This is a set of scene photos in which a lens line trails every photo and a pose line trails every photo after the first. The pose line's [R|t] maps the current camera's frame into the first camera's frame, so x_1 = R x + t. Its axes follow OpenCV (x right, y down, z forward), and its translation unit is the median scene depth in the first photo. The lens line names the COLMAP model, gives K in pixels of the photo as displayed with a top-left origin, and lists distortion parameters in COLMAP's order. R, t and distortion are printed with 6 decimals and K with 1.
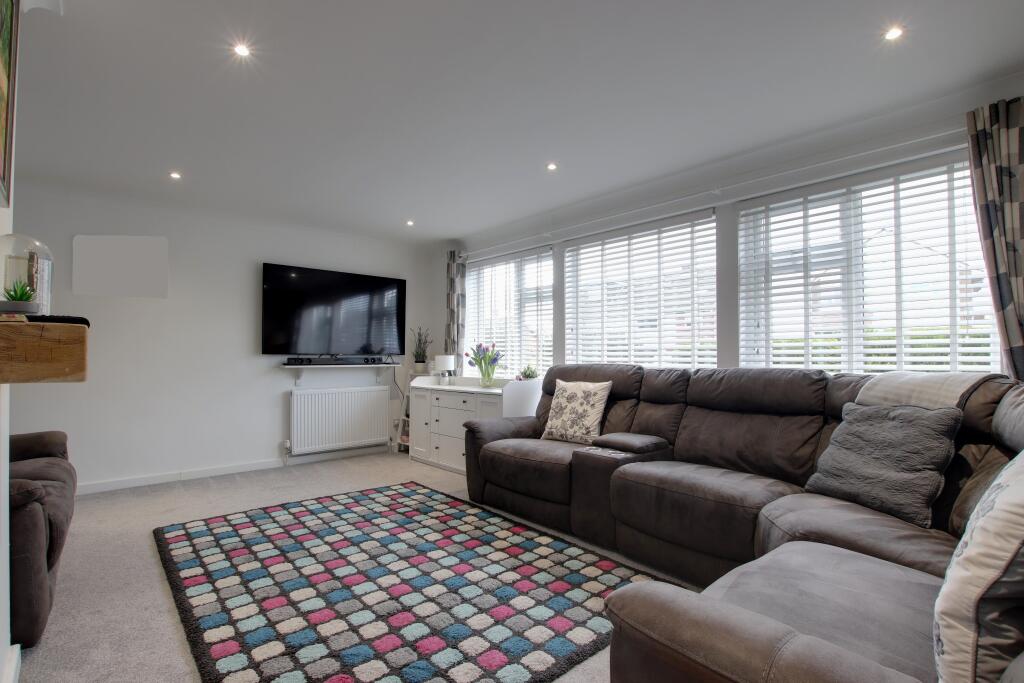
lens RADIAL K [[475.7, 0, 512.5], [0, 475.7, 354.5], [0, 0, 1]] dist [-0.029550, -0.000040]
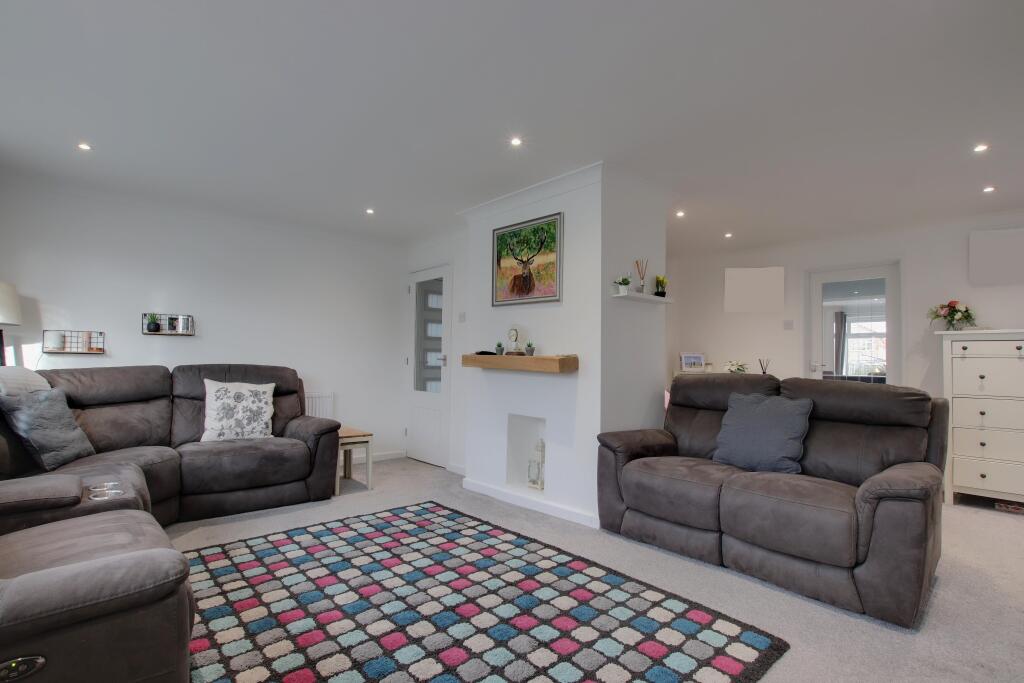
lens RADIAL K [[486.5, 0, 512.0], [0, 486.5, 341.5], [0, 0, 1]] dist [-0.029411, -0.000154]
pose [[-0.999933, -0.010041, 0.005696, -0.353251], [-0.010265, 0.999120, -0.040677, 0.003008], [-0.005282, -0.040733, -0.999156, 1.452029]]
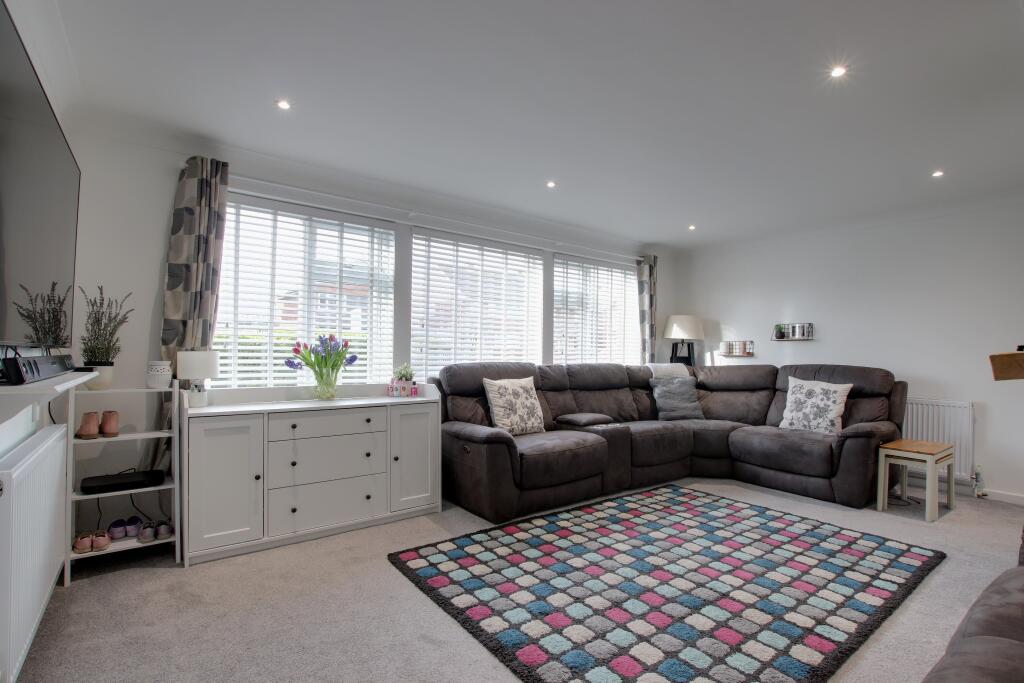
lens RADIAL K [[475.7, 0, 512.5], [0, 475.7, 354.5], [0, 0, 1]] dist [-0.029550, -0.000040]
pose [[0.090290, 0.001910, 0.995914, -1.012943], [-0.013264, 0.999912, -0.000715, 0.002914], [-0.995827, -0.013145, 0.090308, 0.973468]]
